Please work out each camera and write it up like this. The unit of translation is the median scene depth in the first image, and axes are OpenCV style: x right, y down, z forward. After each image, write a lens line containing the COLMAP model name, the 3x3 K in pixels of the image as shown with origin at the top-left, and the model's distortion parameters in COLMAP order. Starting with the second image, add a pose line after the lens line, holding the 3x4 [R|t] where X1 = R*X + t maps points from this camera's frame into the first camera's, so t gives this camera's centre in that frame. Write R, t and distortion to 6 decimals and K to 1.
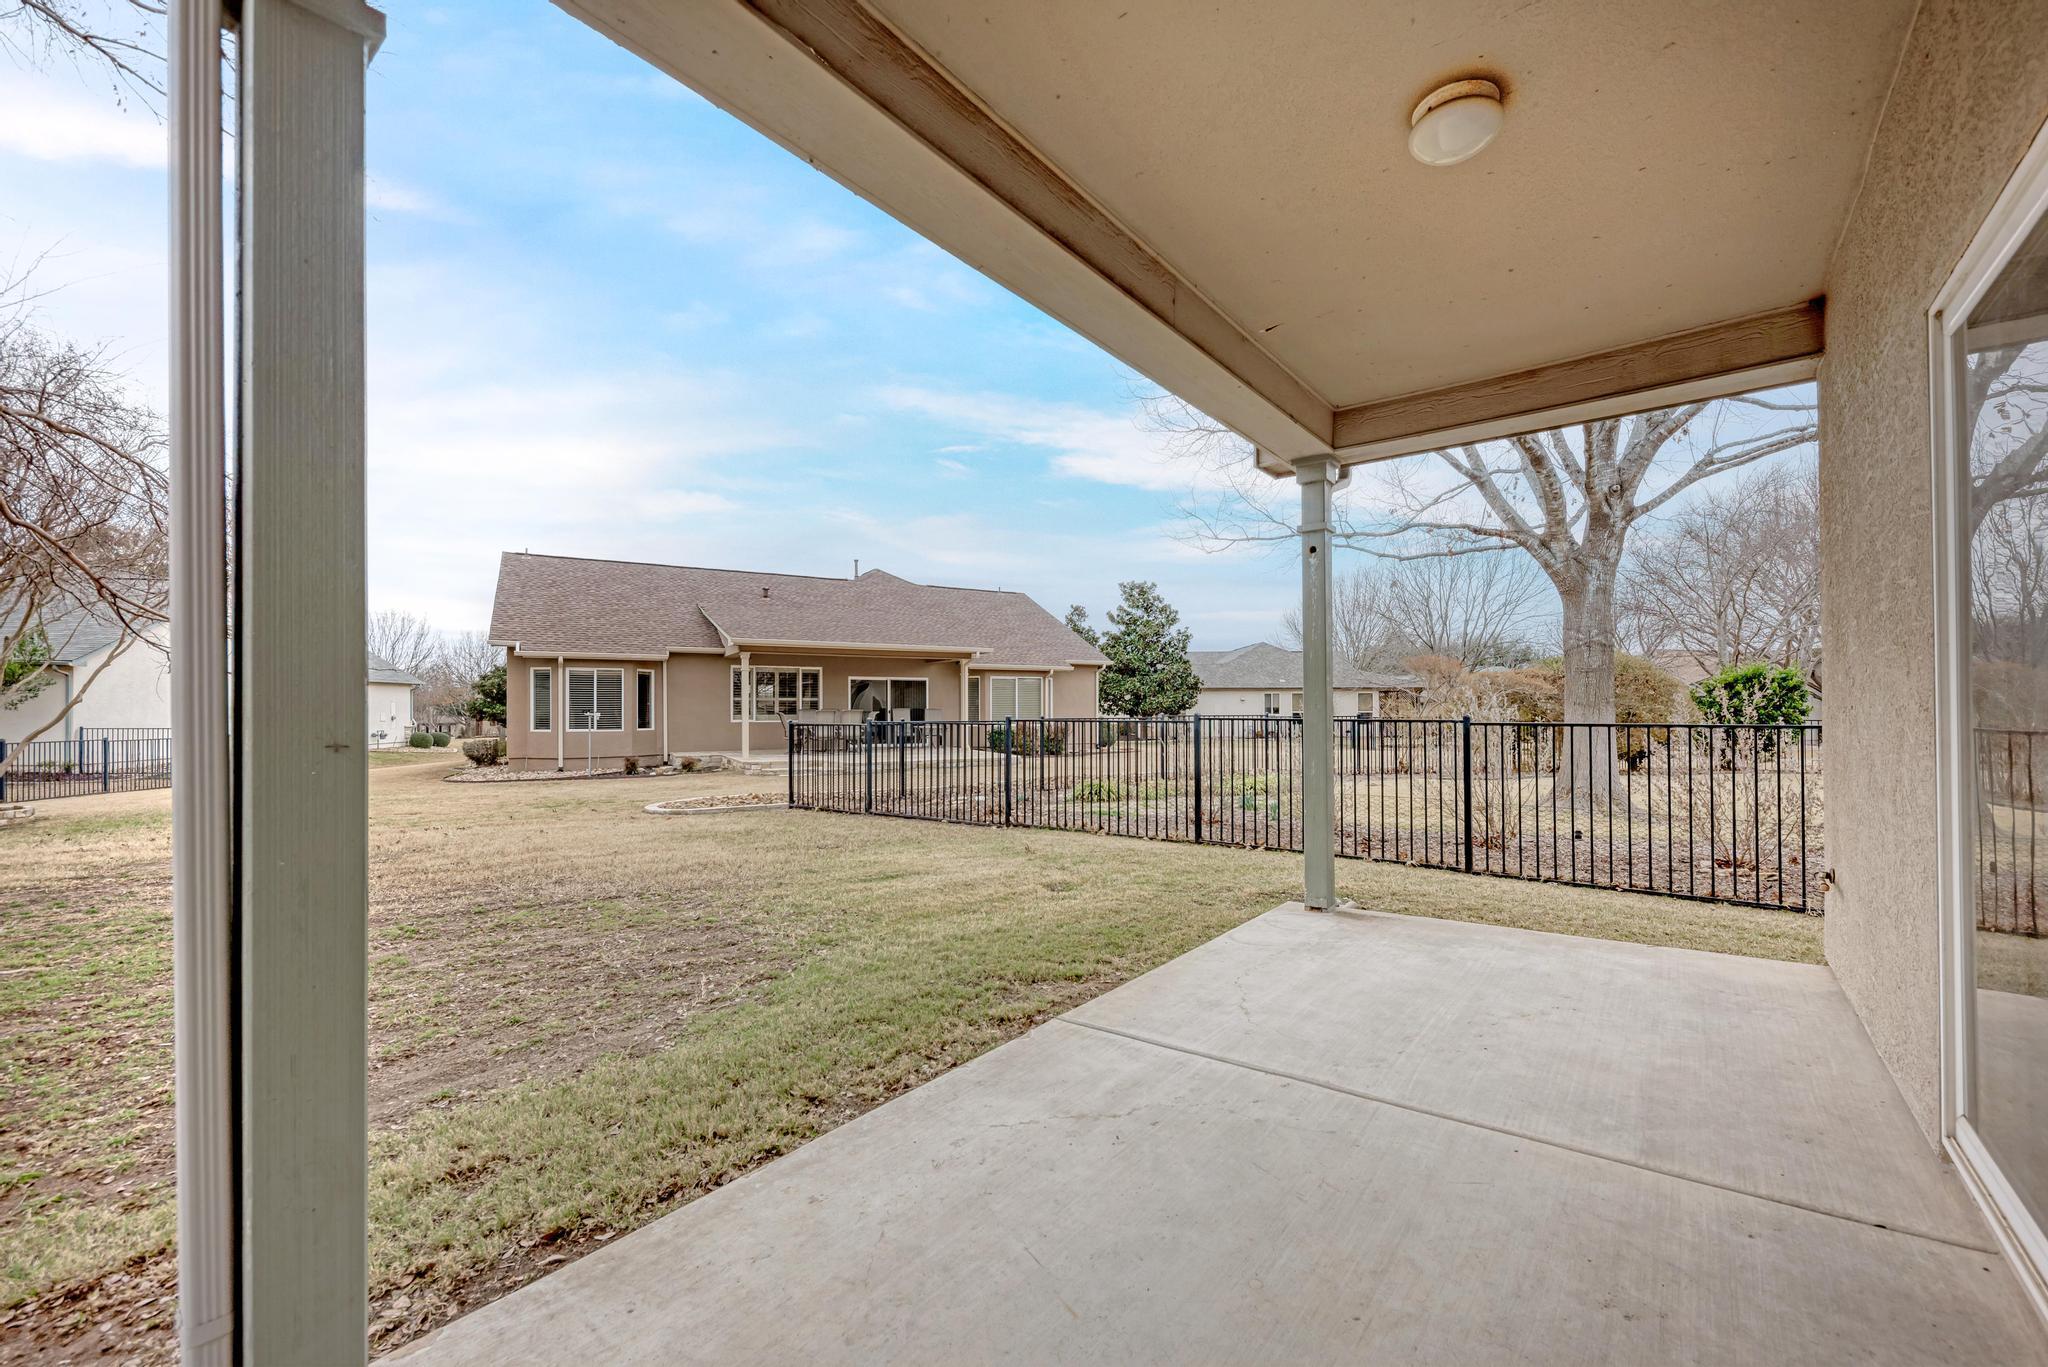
lens RADIAL K [[810.5, 0, 1024.1], [0, 810.5, 700.5], [0, 0, 1]] dist [-0.000601, -0.000859]
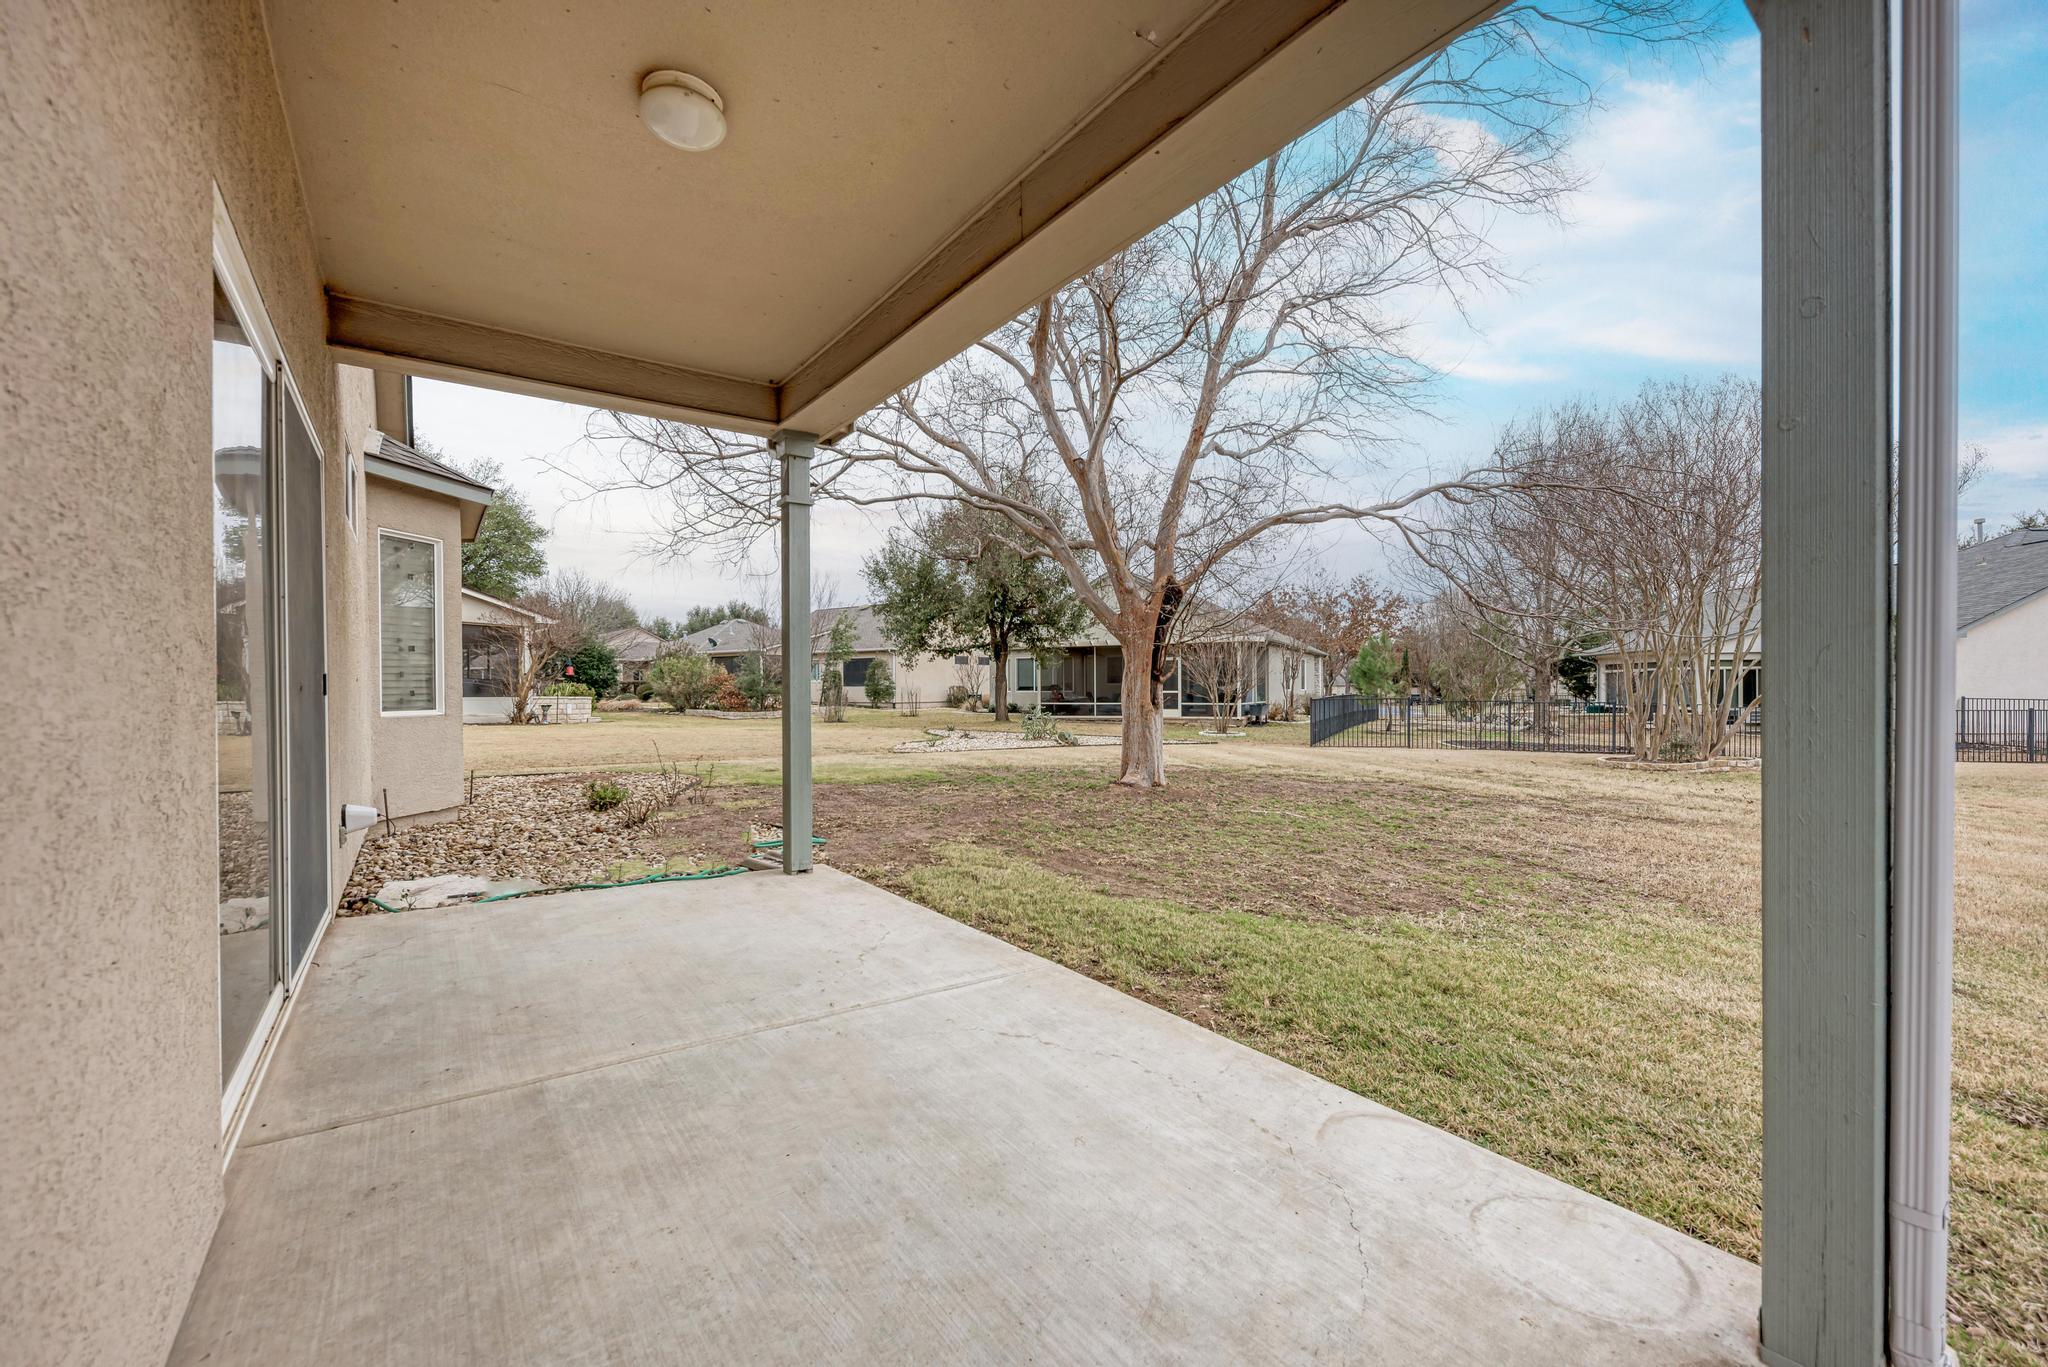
lens RADIAL K [[810.5, 0, 1026.0], [0, 810.5, 691.6], [0, 0, 1]] dist [-0.000601, -0.000859]
pose [[-0.246851, 0.012612, -0.968971, 1.292284], [0.014648, 0.999850, 0.009282, 0.039167], [0.968943, -0.011902, -0.246998, 1.498155]]
